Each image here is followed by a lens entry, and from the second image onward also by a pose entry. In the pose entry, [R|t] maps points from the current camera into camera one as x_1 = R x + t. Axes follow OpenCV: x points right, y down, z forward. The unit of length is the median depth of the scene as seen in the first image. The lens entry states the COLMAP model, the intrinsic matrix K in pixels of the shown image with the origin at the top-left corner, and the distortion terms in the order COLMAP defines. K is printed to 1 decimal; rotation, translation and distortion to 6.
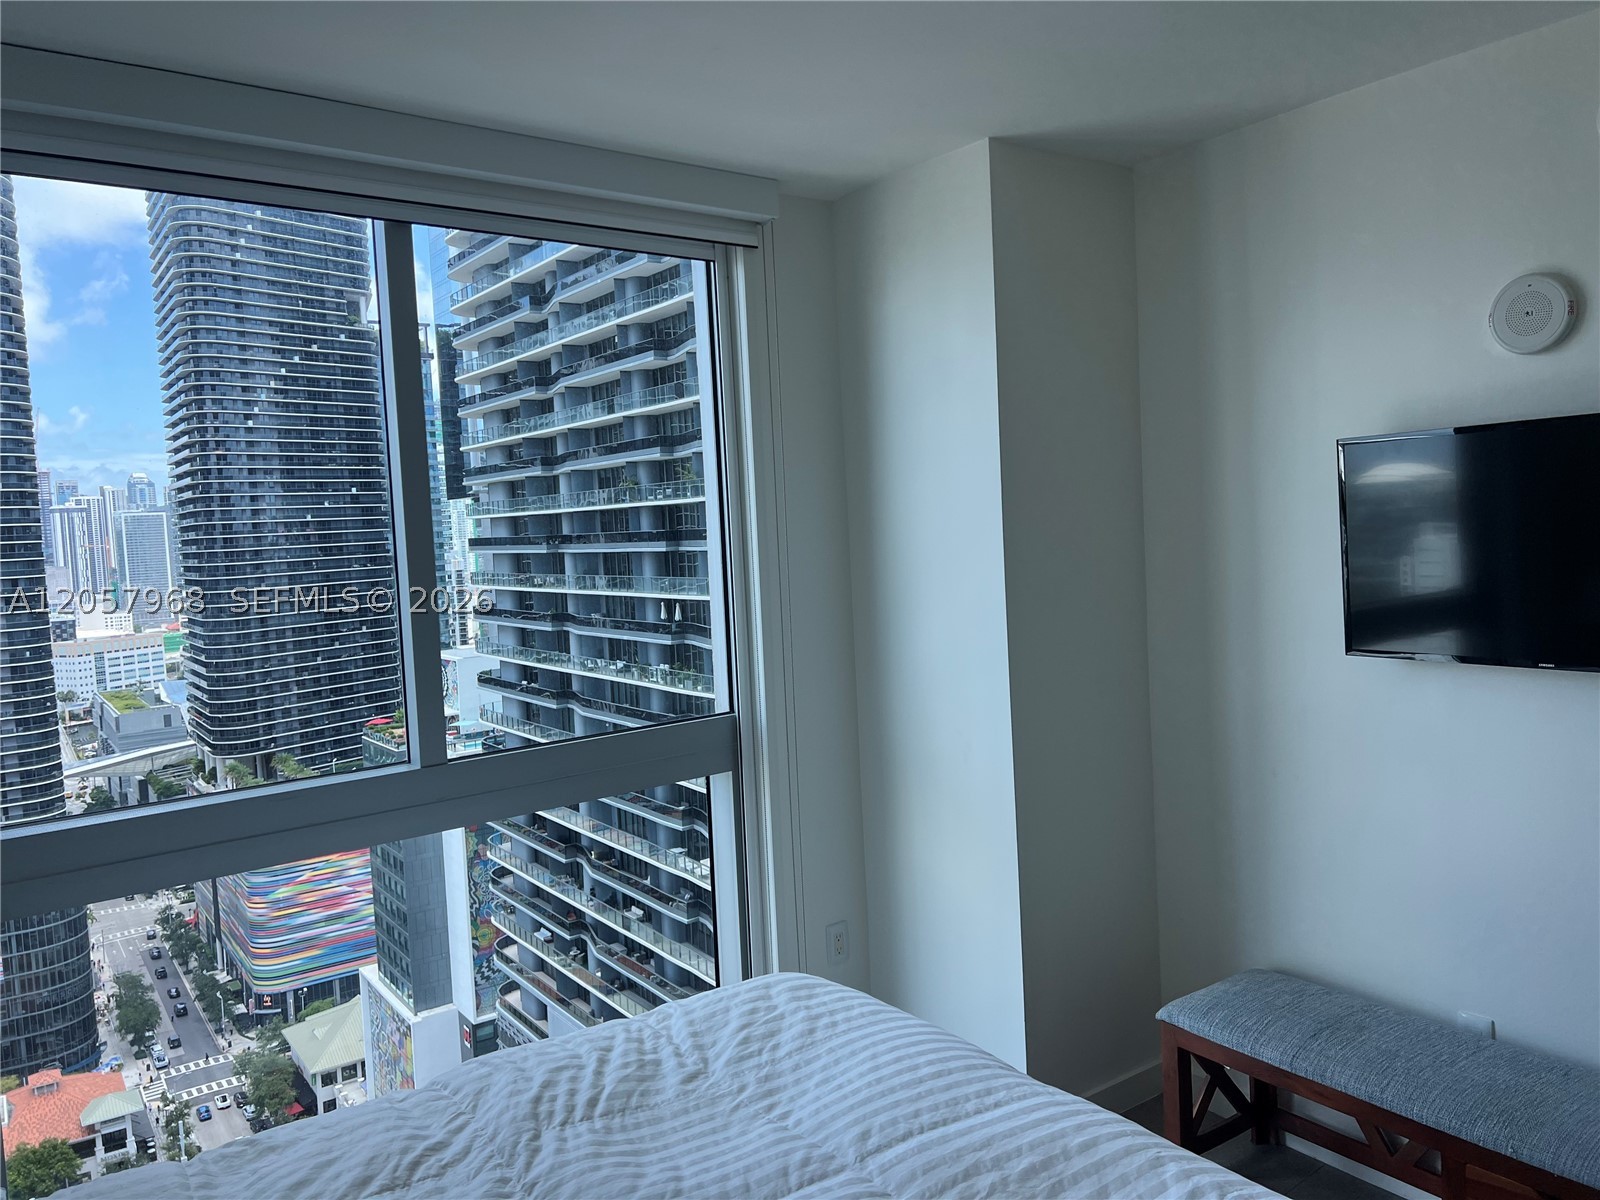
lens RADIAL K [[1214.9, 0, 800.2], [0, 1214.9, 590.1], [0, 0, 1]] dist [0.069033, -0.085830]
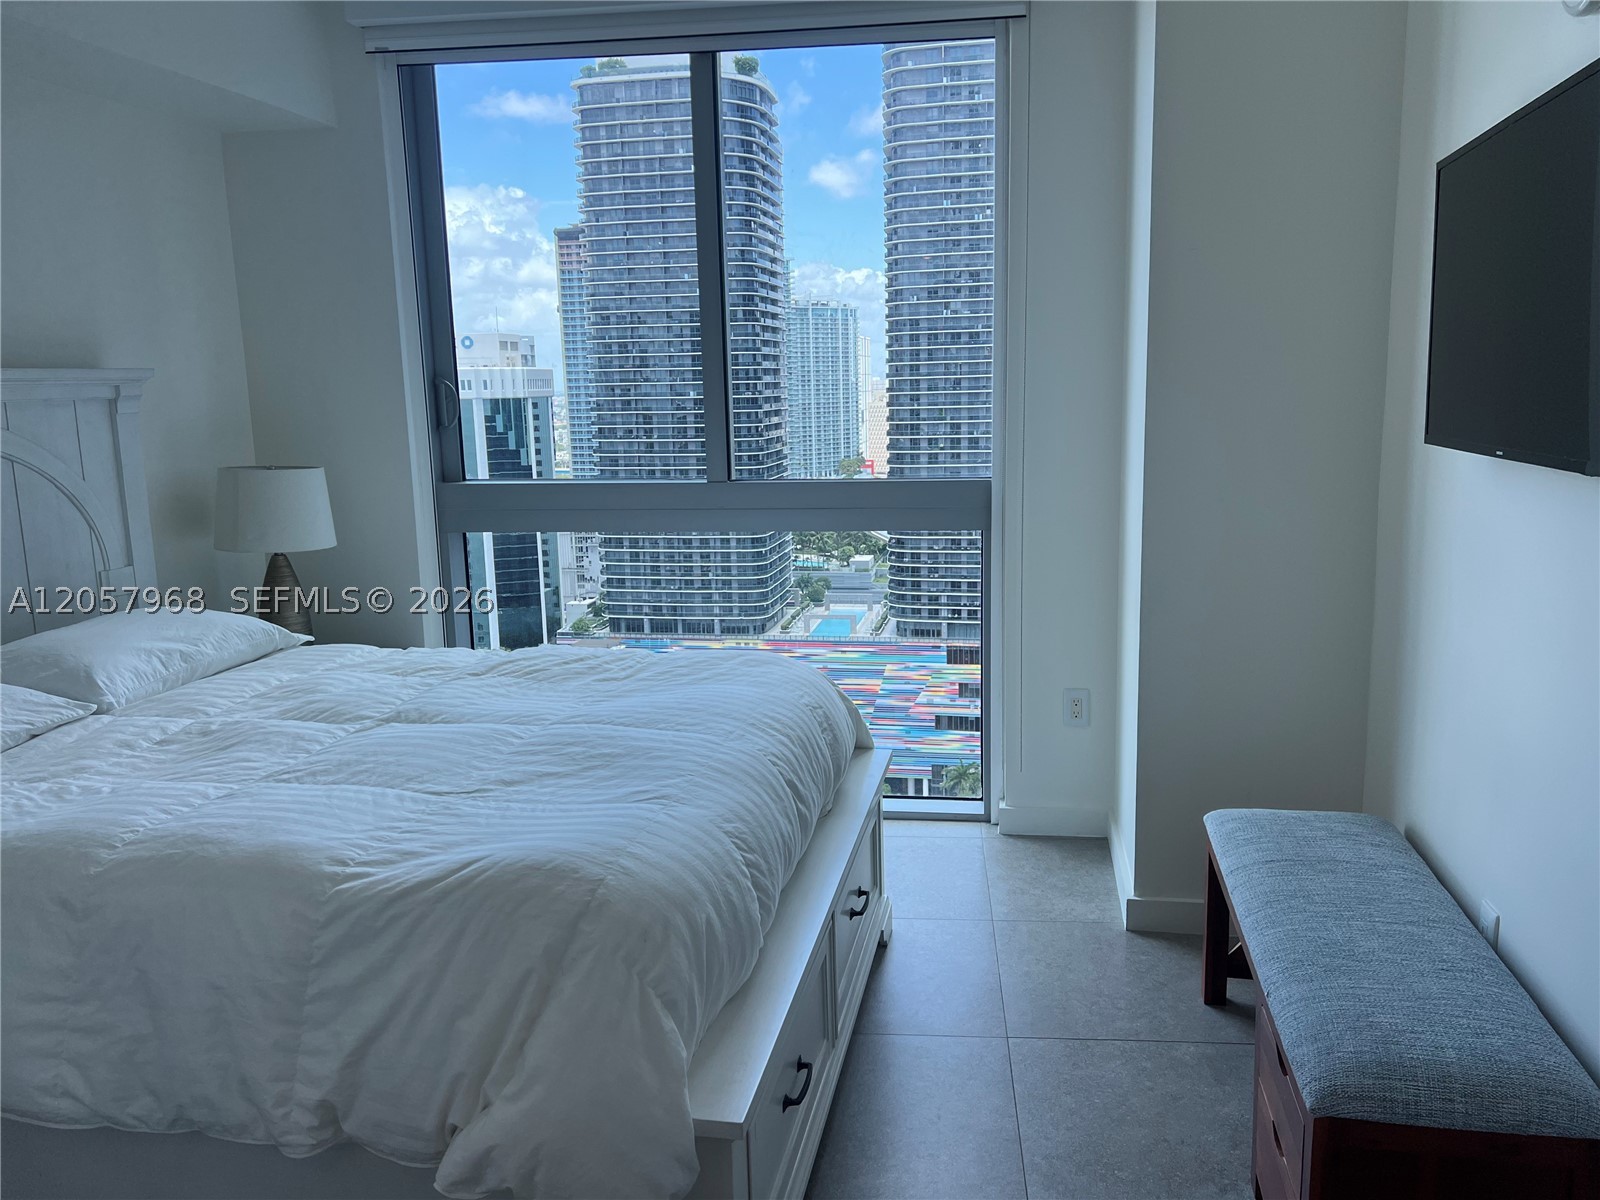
lens RADIAL K [[1204.9, 0, 825.9], [0, 1204.9, 591.7], [0, 0, 1]] dist [0.138615, -0.195268]
pose [[0.698703, 0.157870, -0.697776, 1.078725], [-0.057341, 0.984569, 0.165338, 0.054151], [0.713110, -0.075511, 0.696973, 0.224268]]
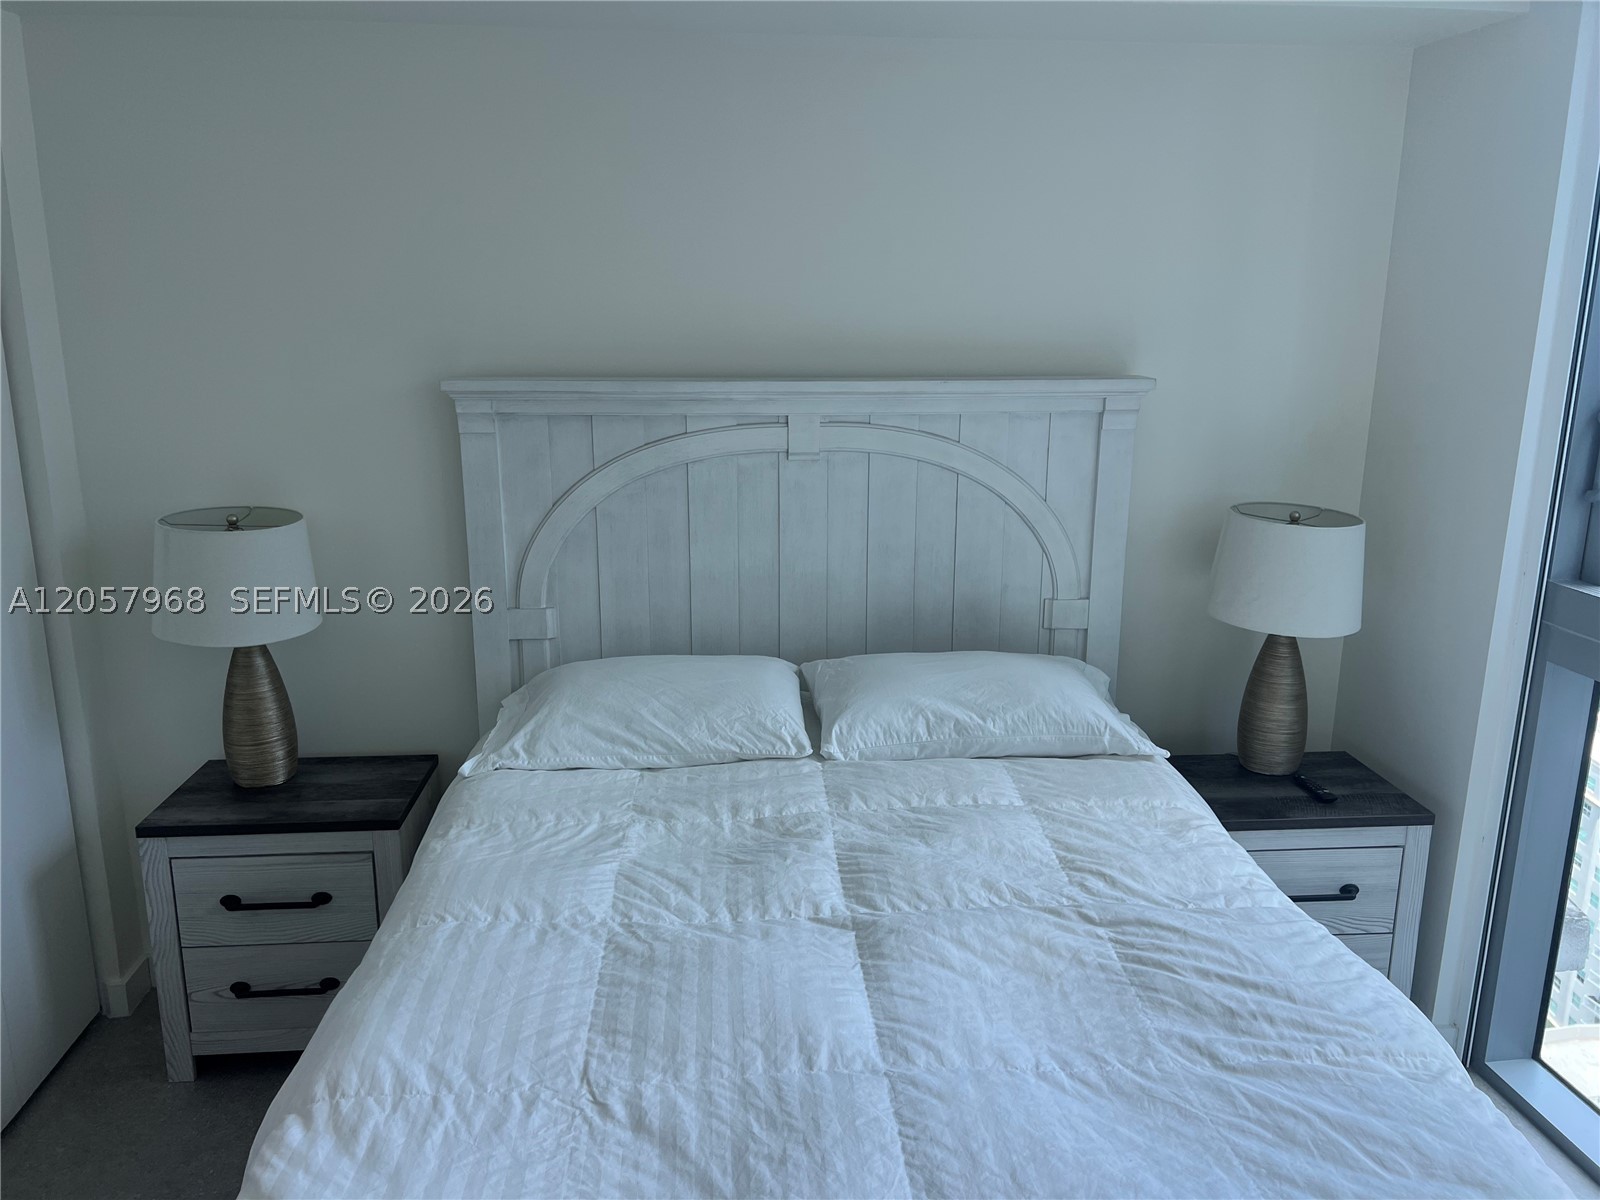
lens RADIAL K [[1204.9, 0, 825.9], [0, 1204.9, 591.7], [0, 0, 1]] dist [0.138615, -0.195268]
pose [[-0.513594, 0.254549, -0.819406, 0.603782], [-0.033947, 0.948206, 0.315838, -0.111224], [0.857361, 0.190029, -0.478352, 1.151523]]
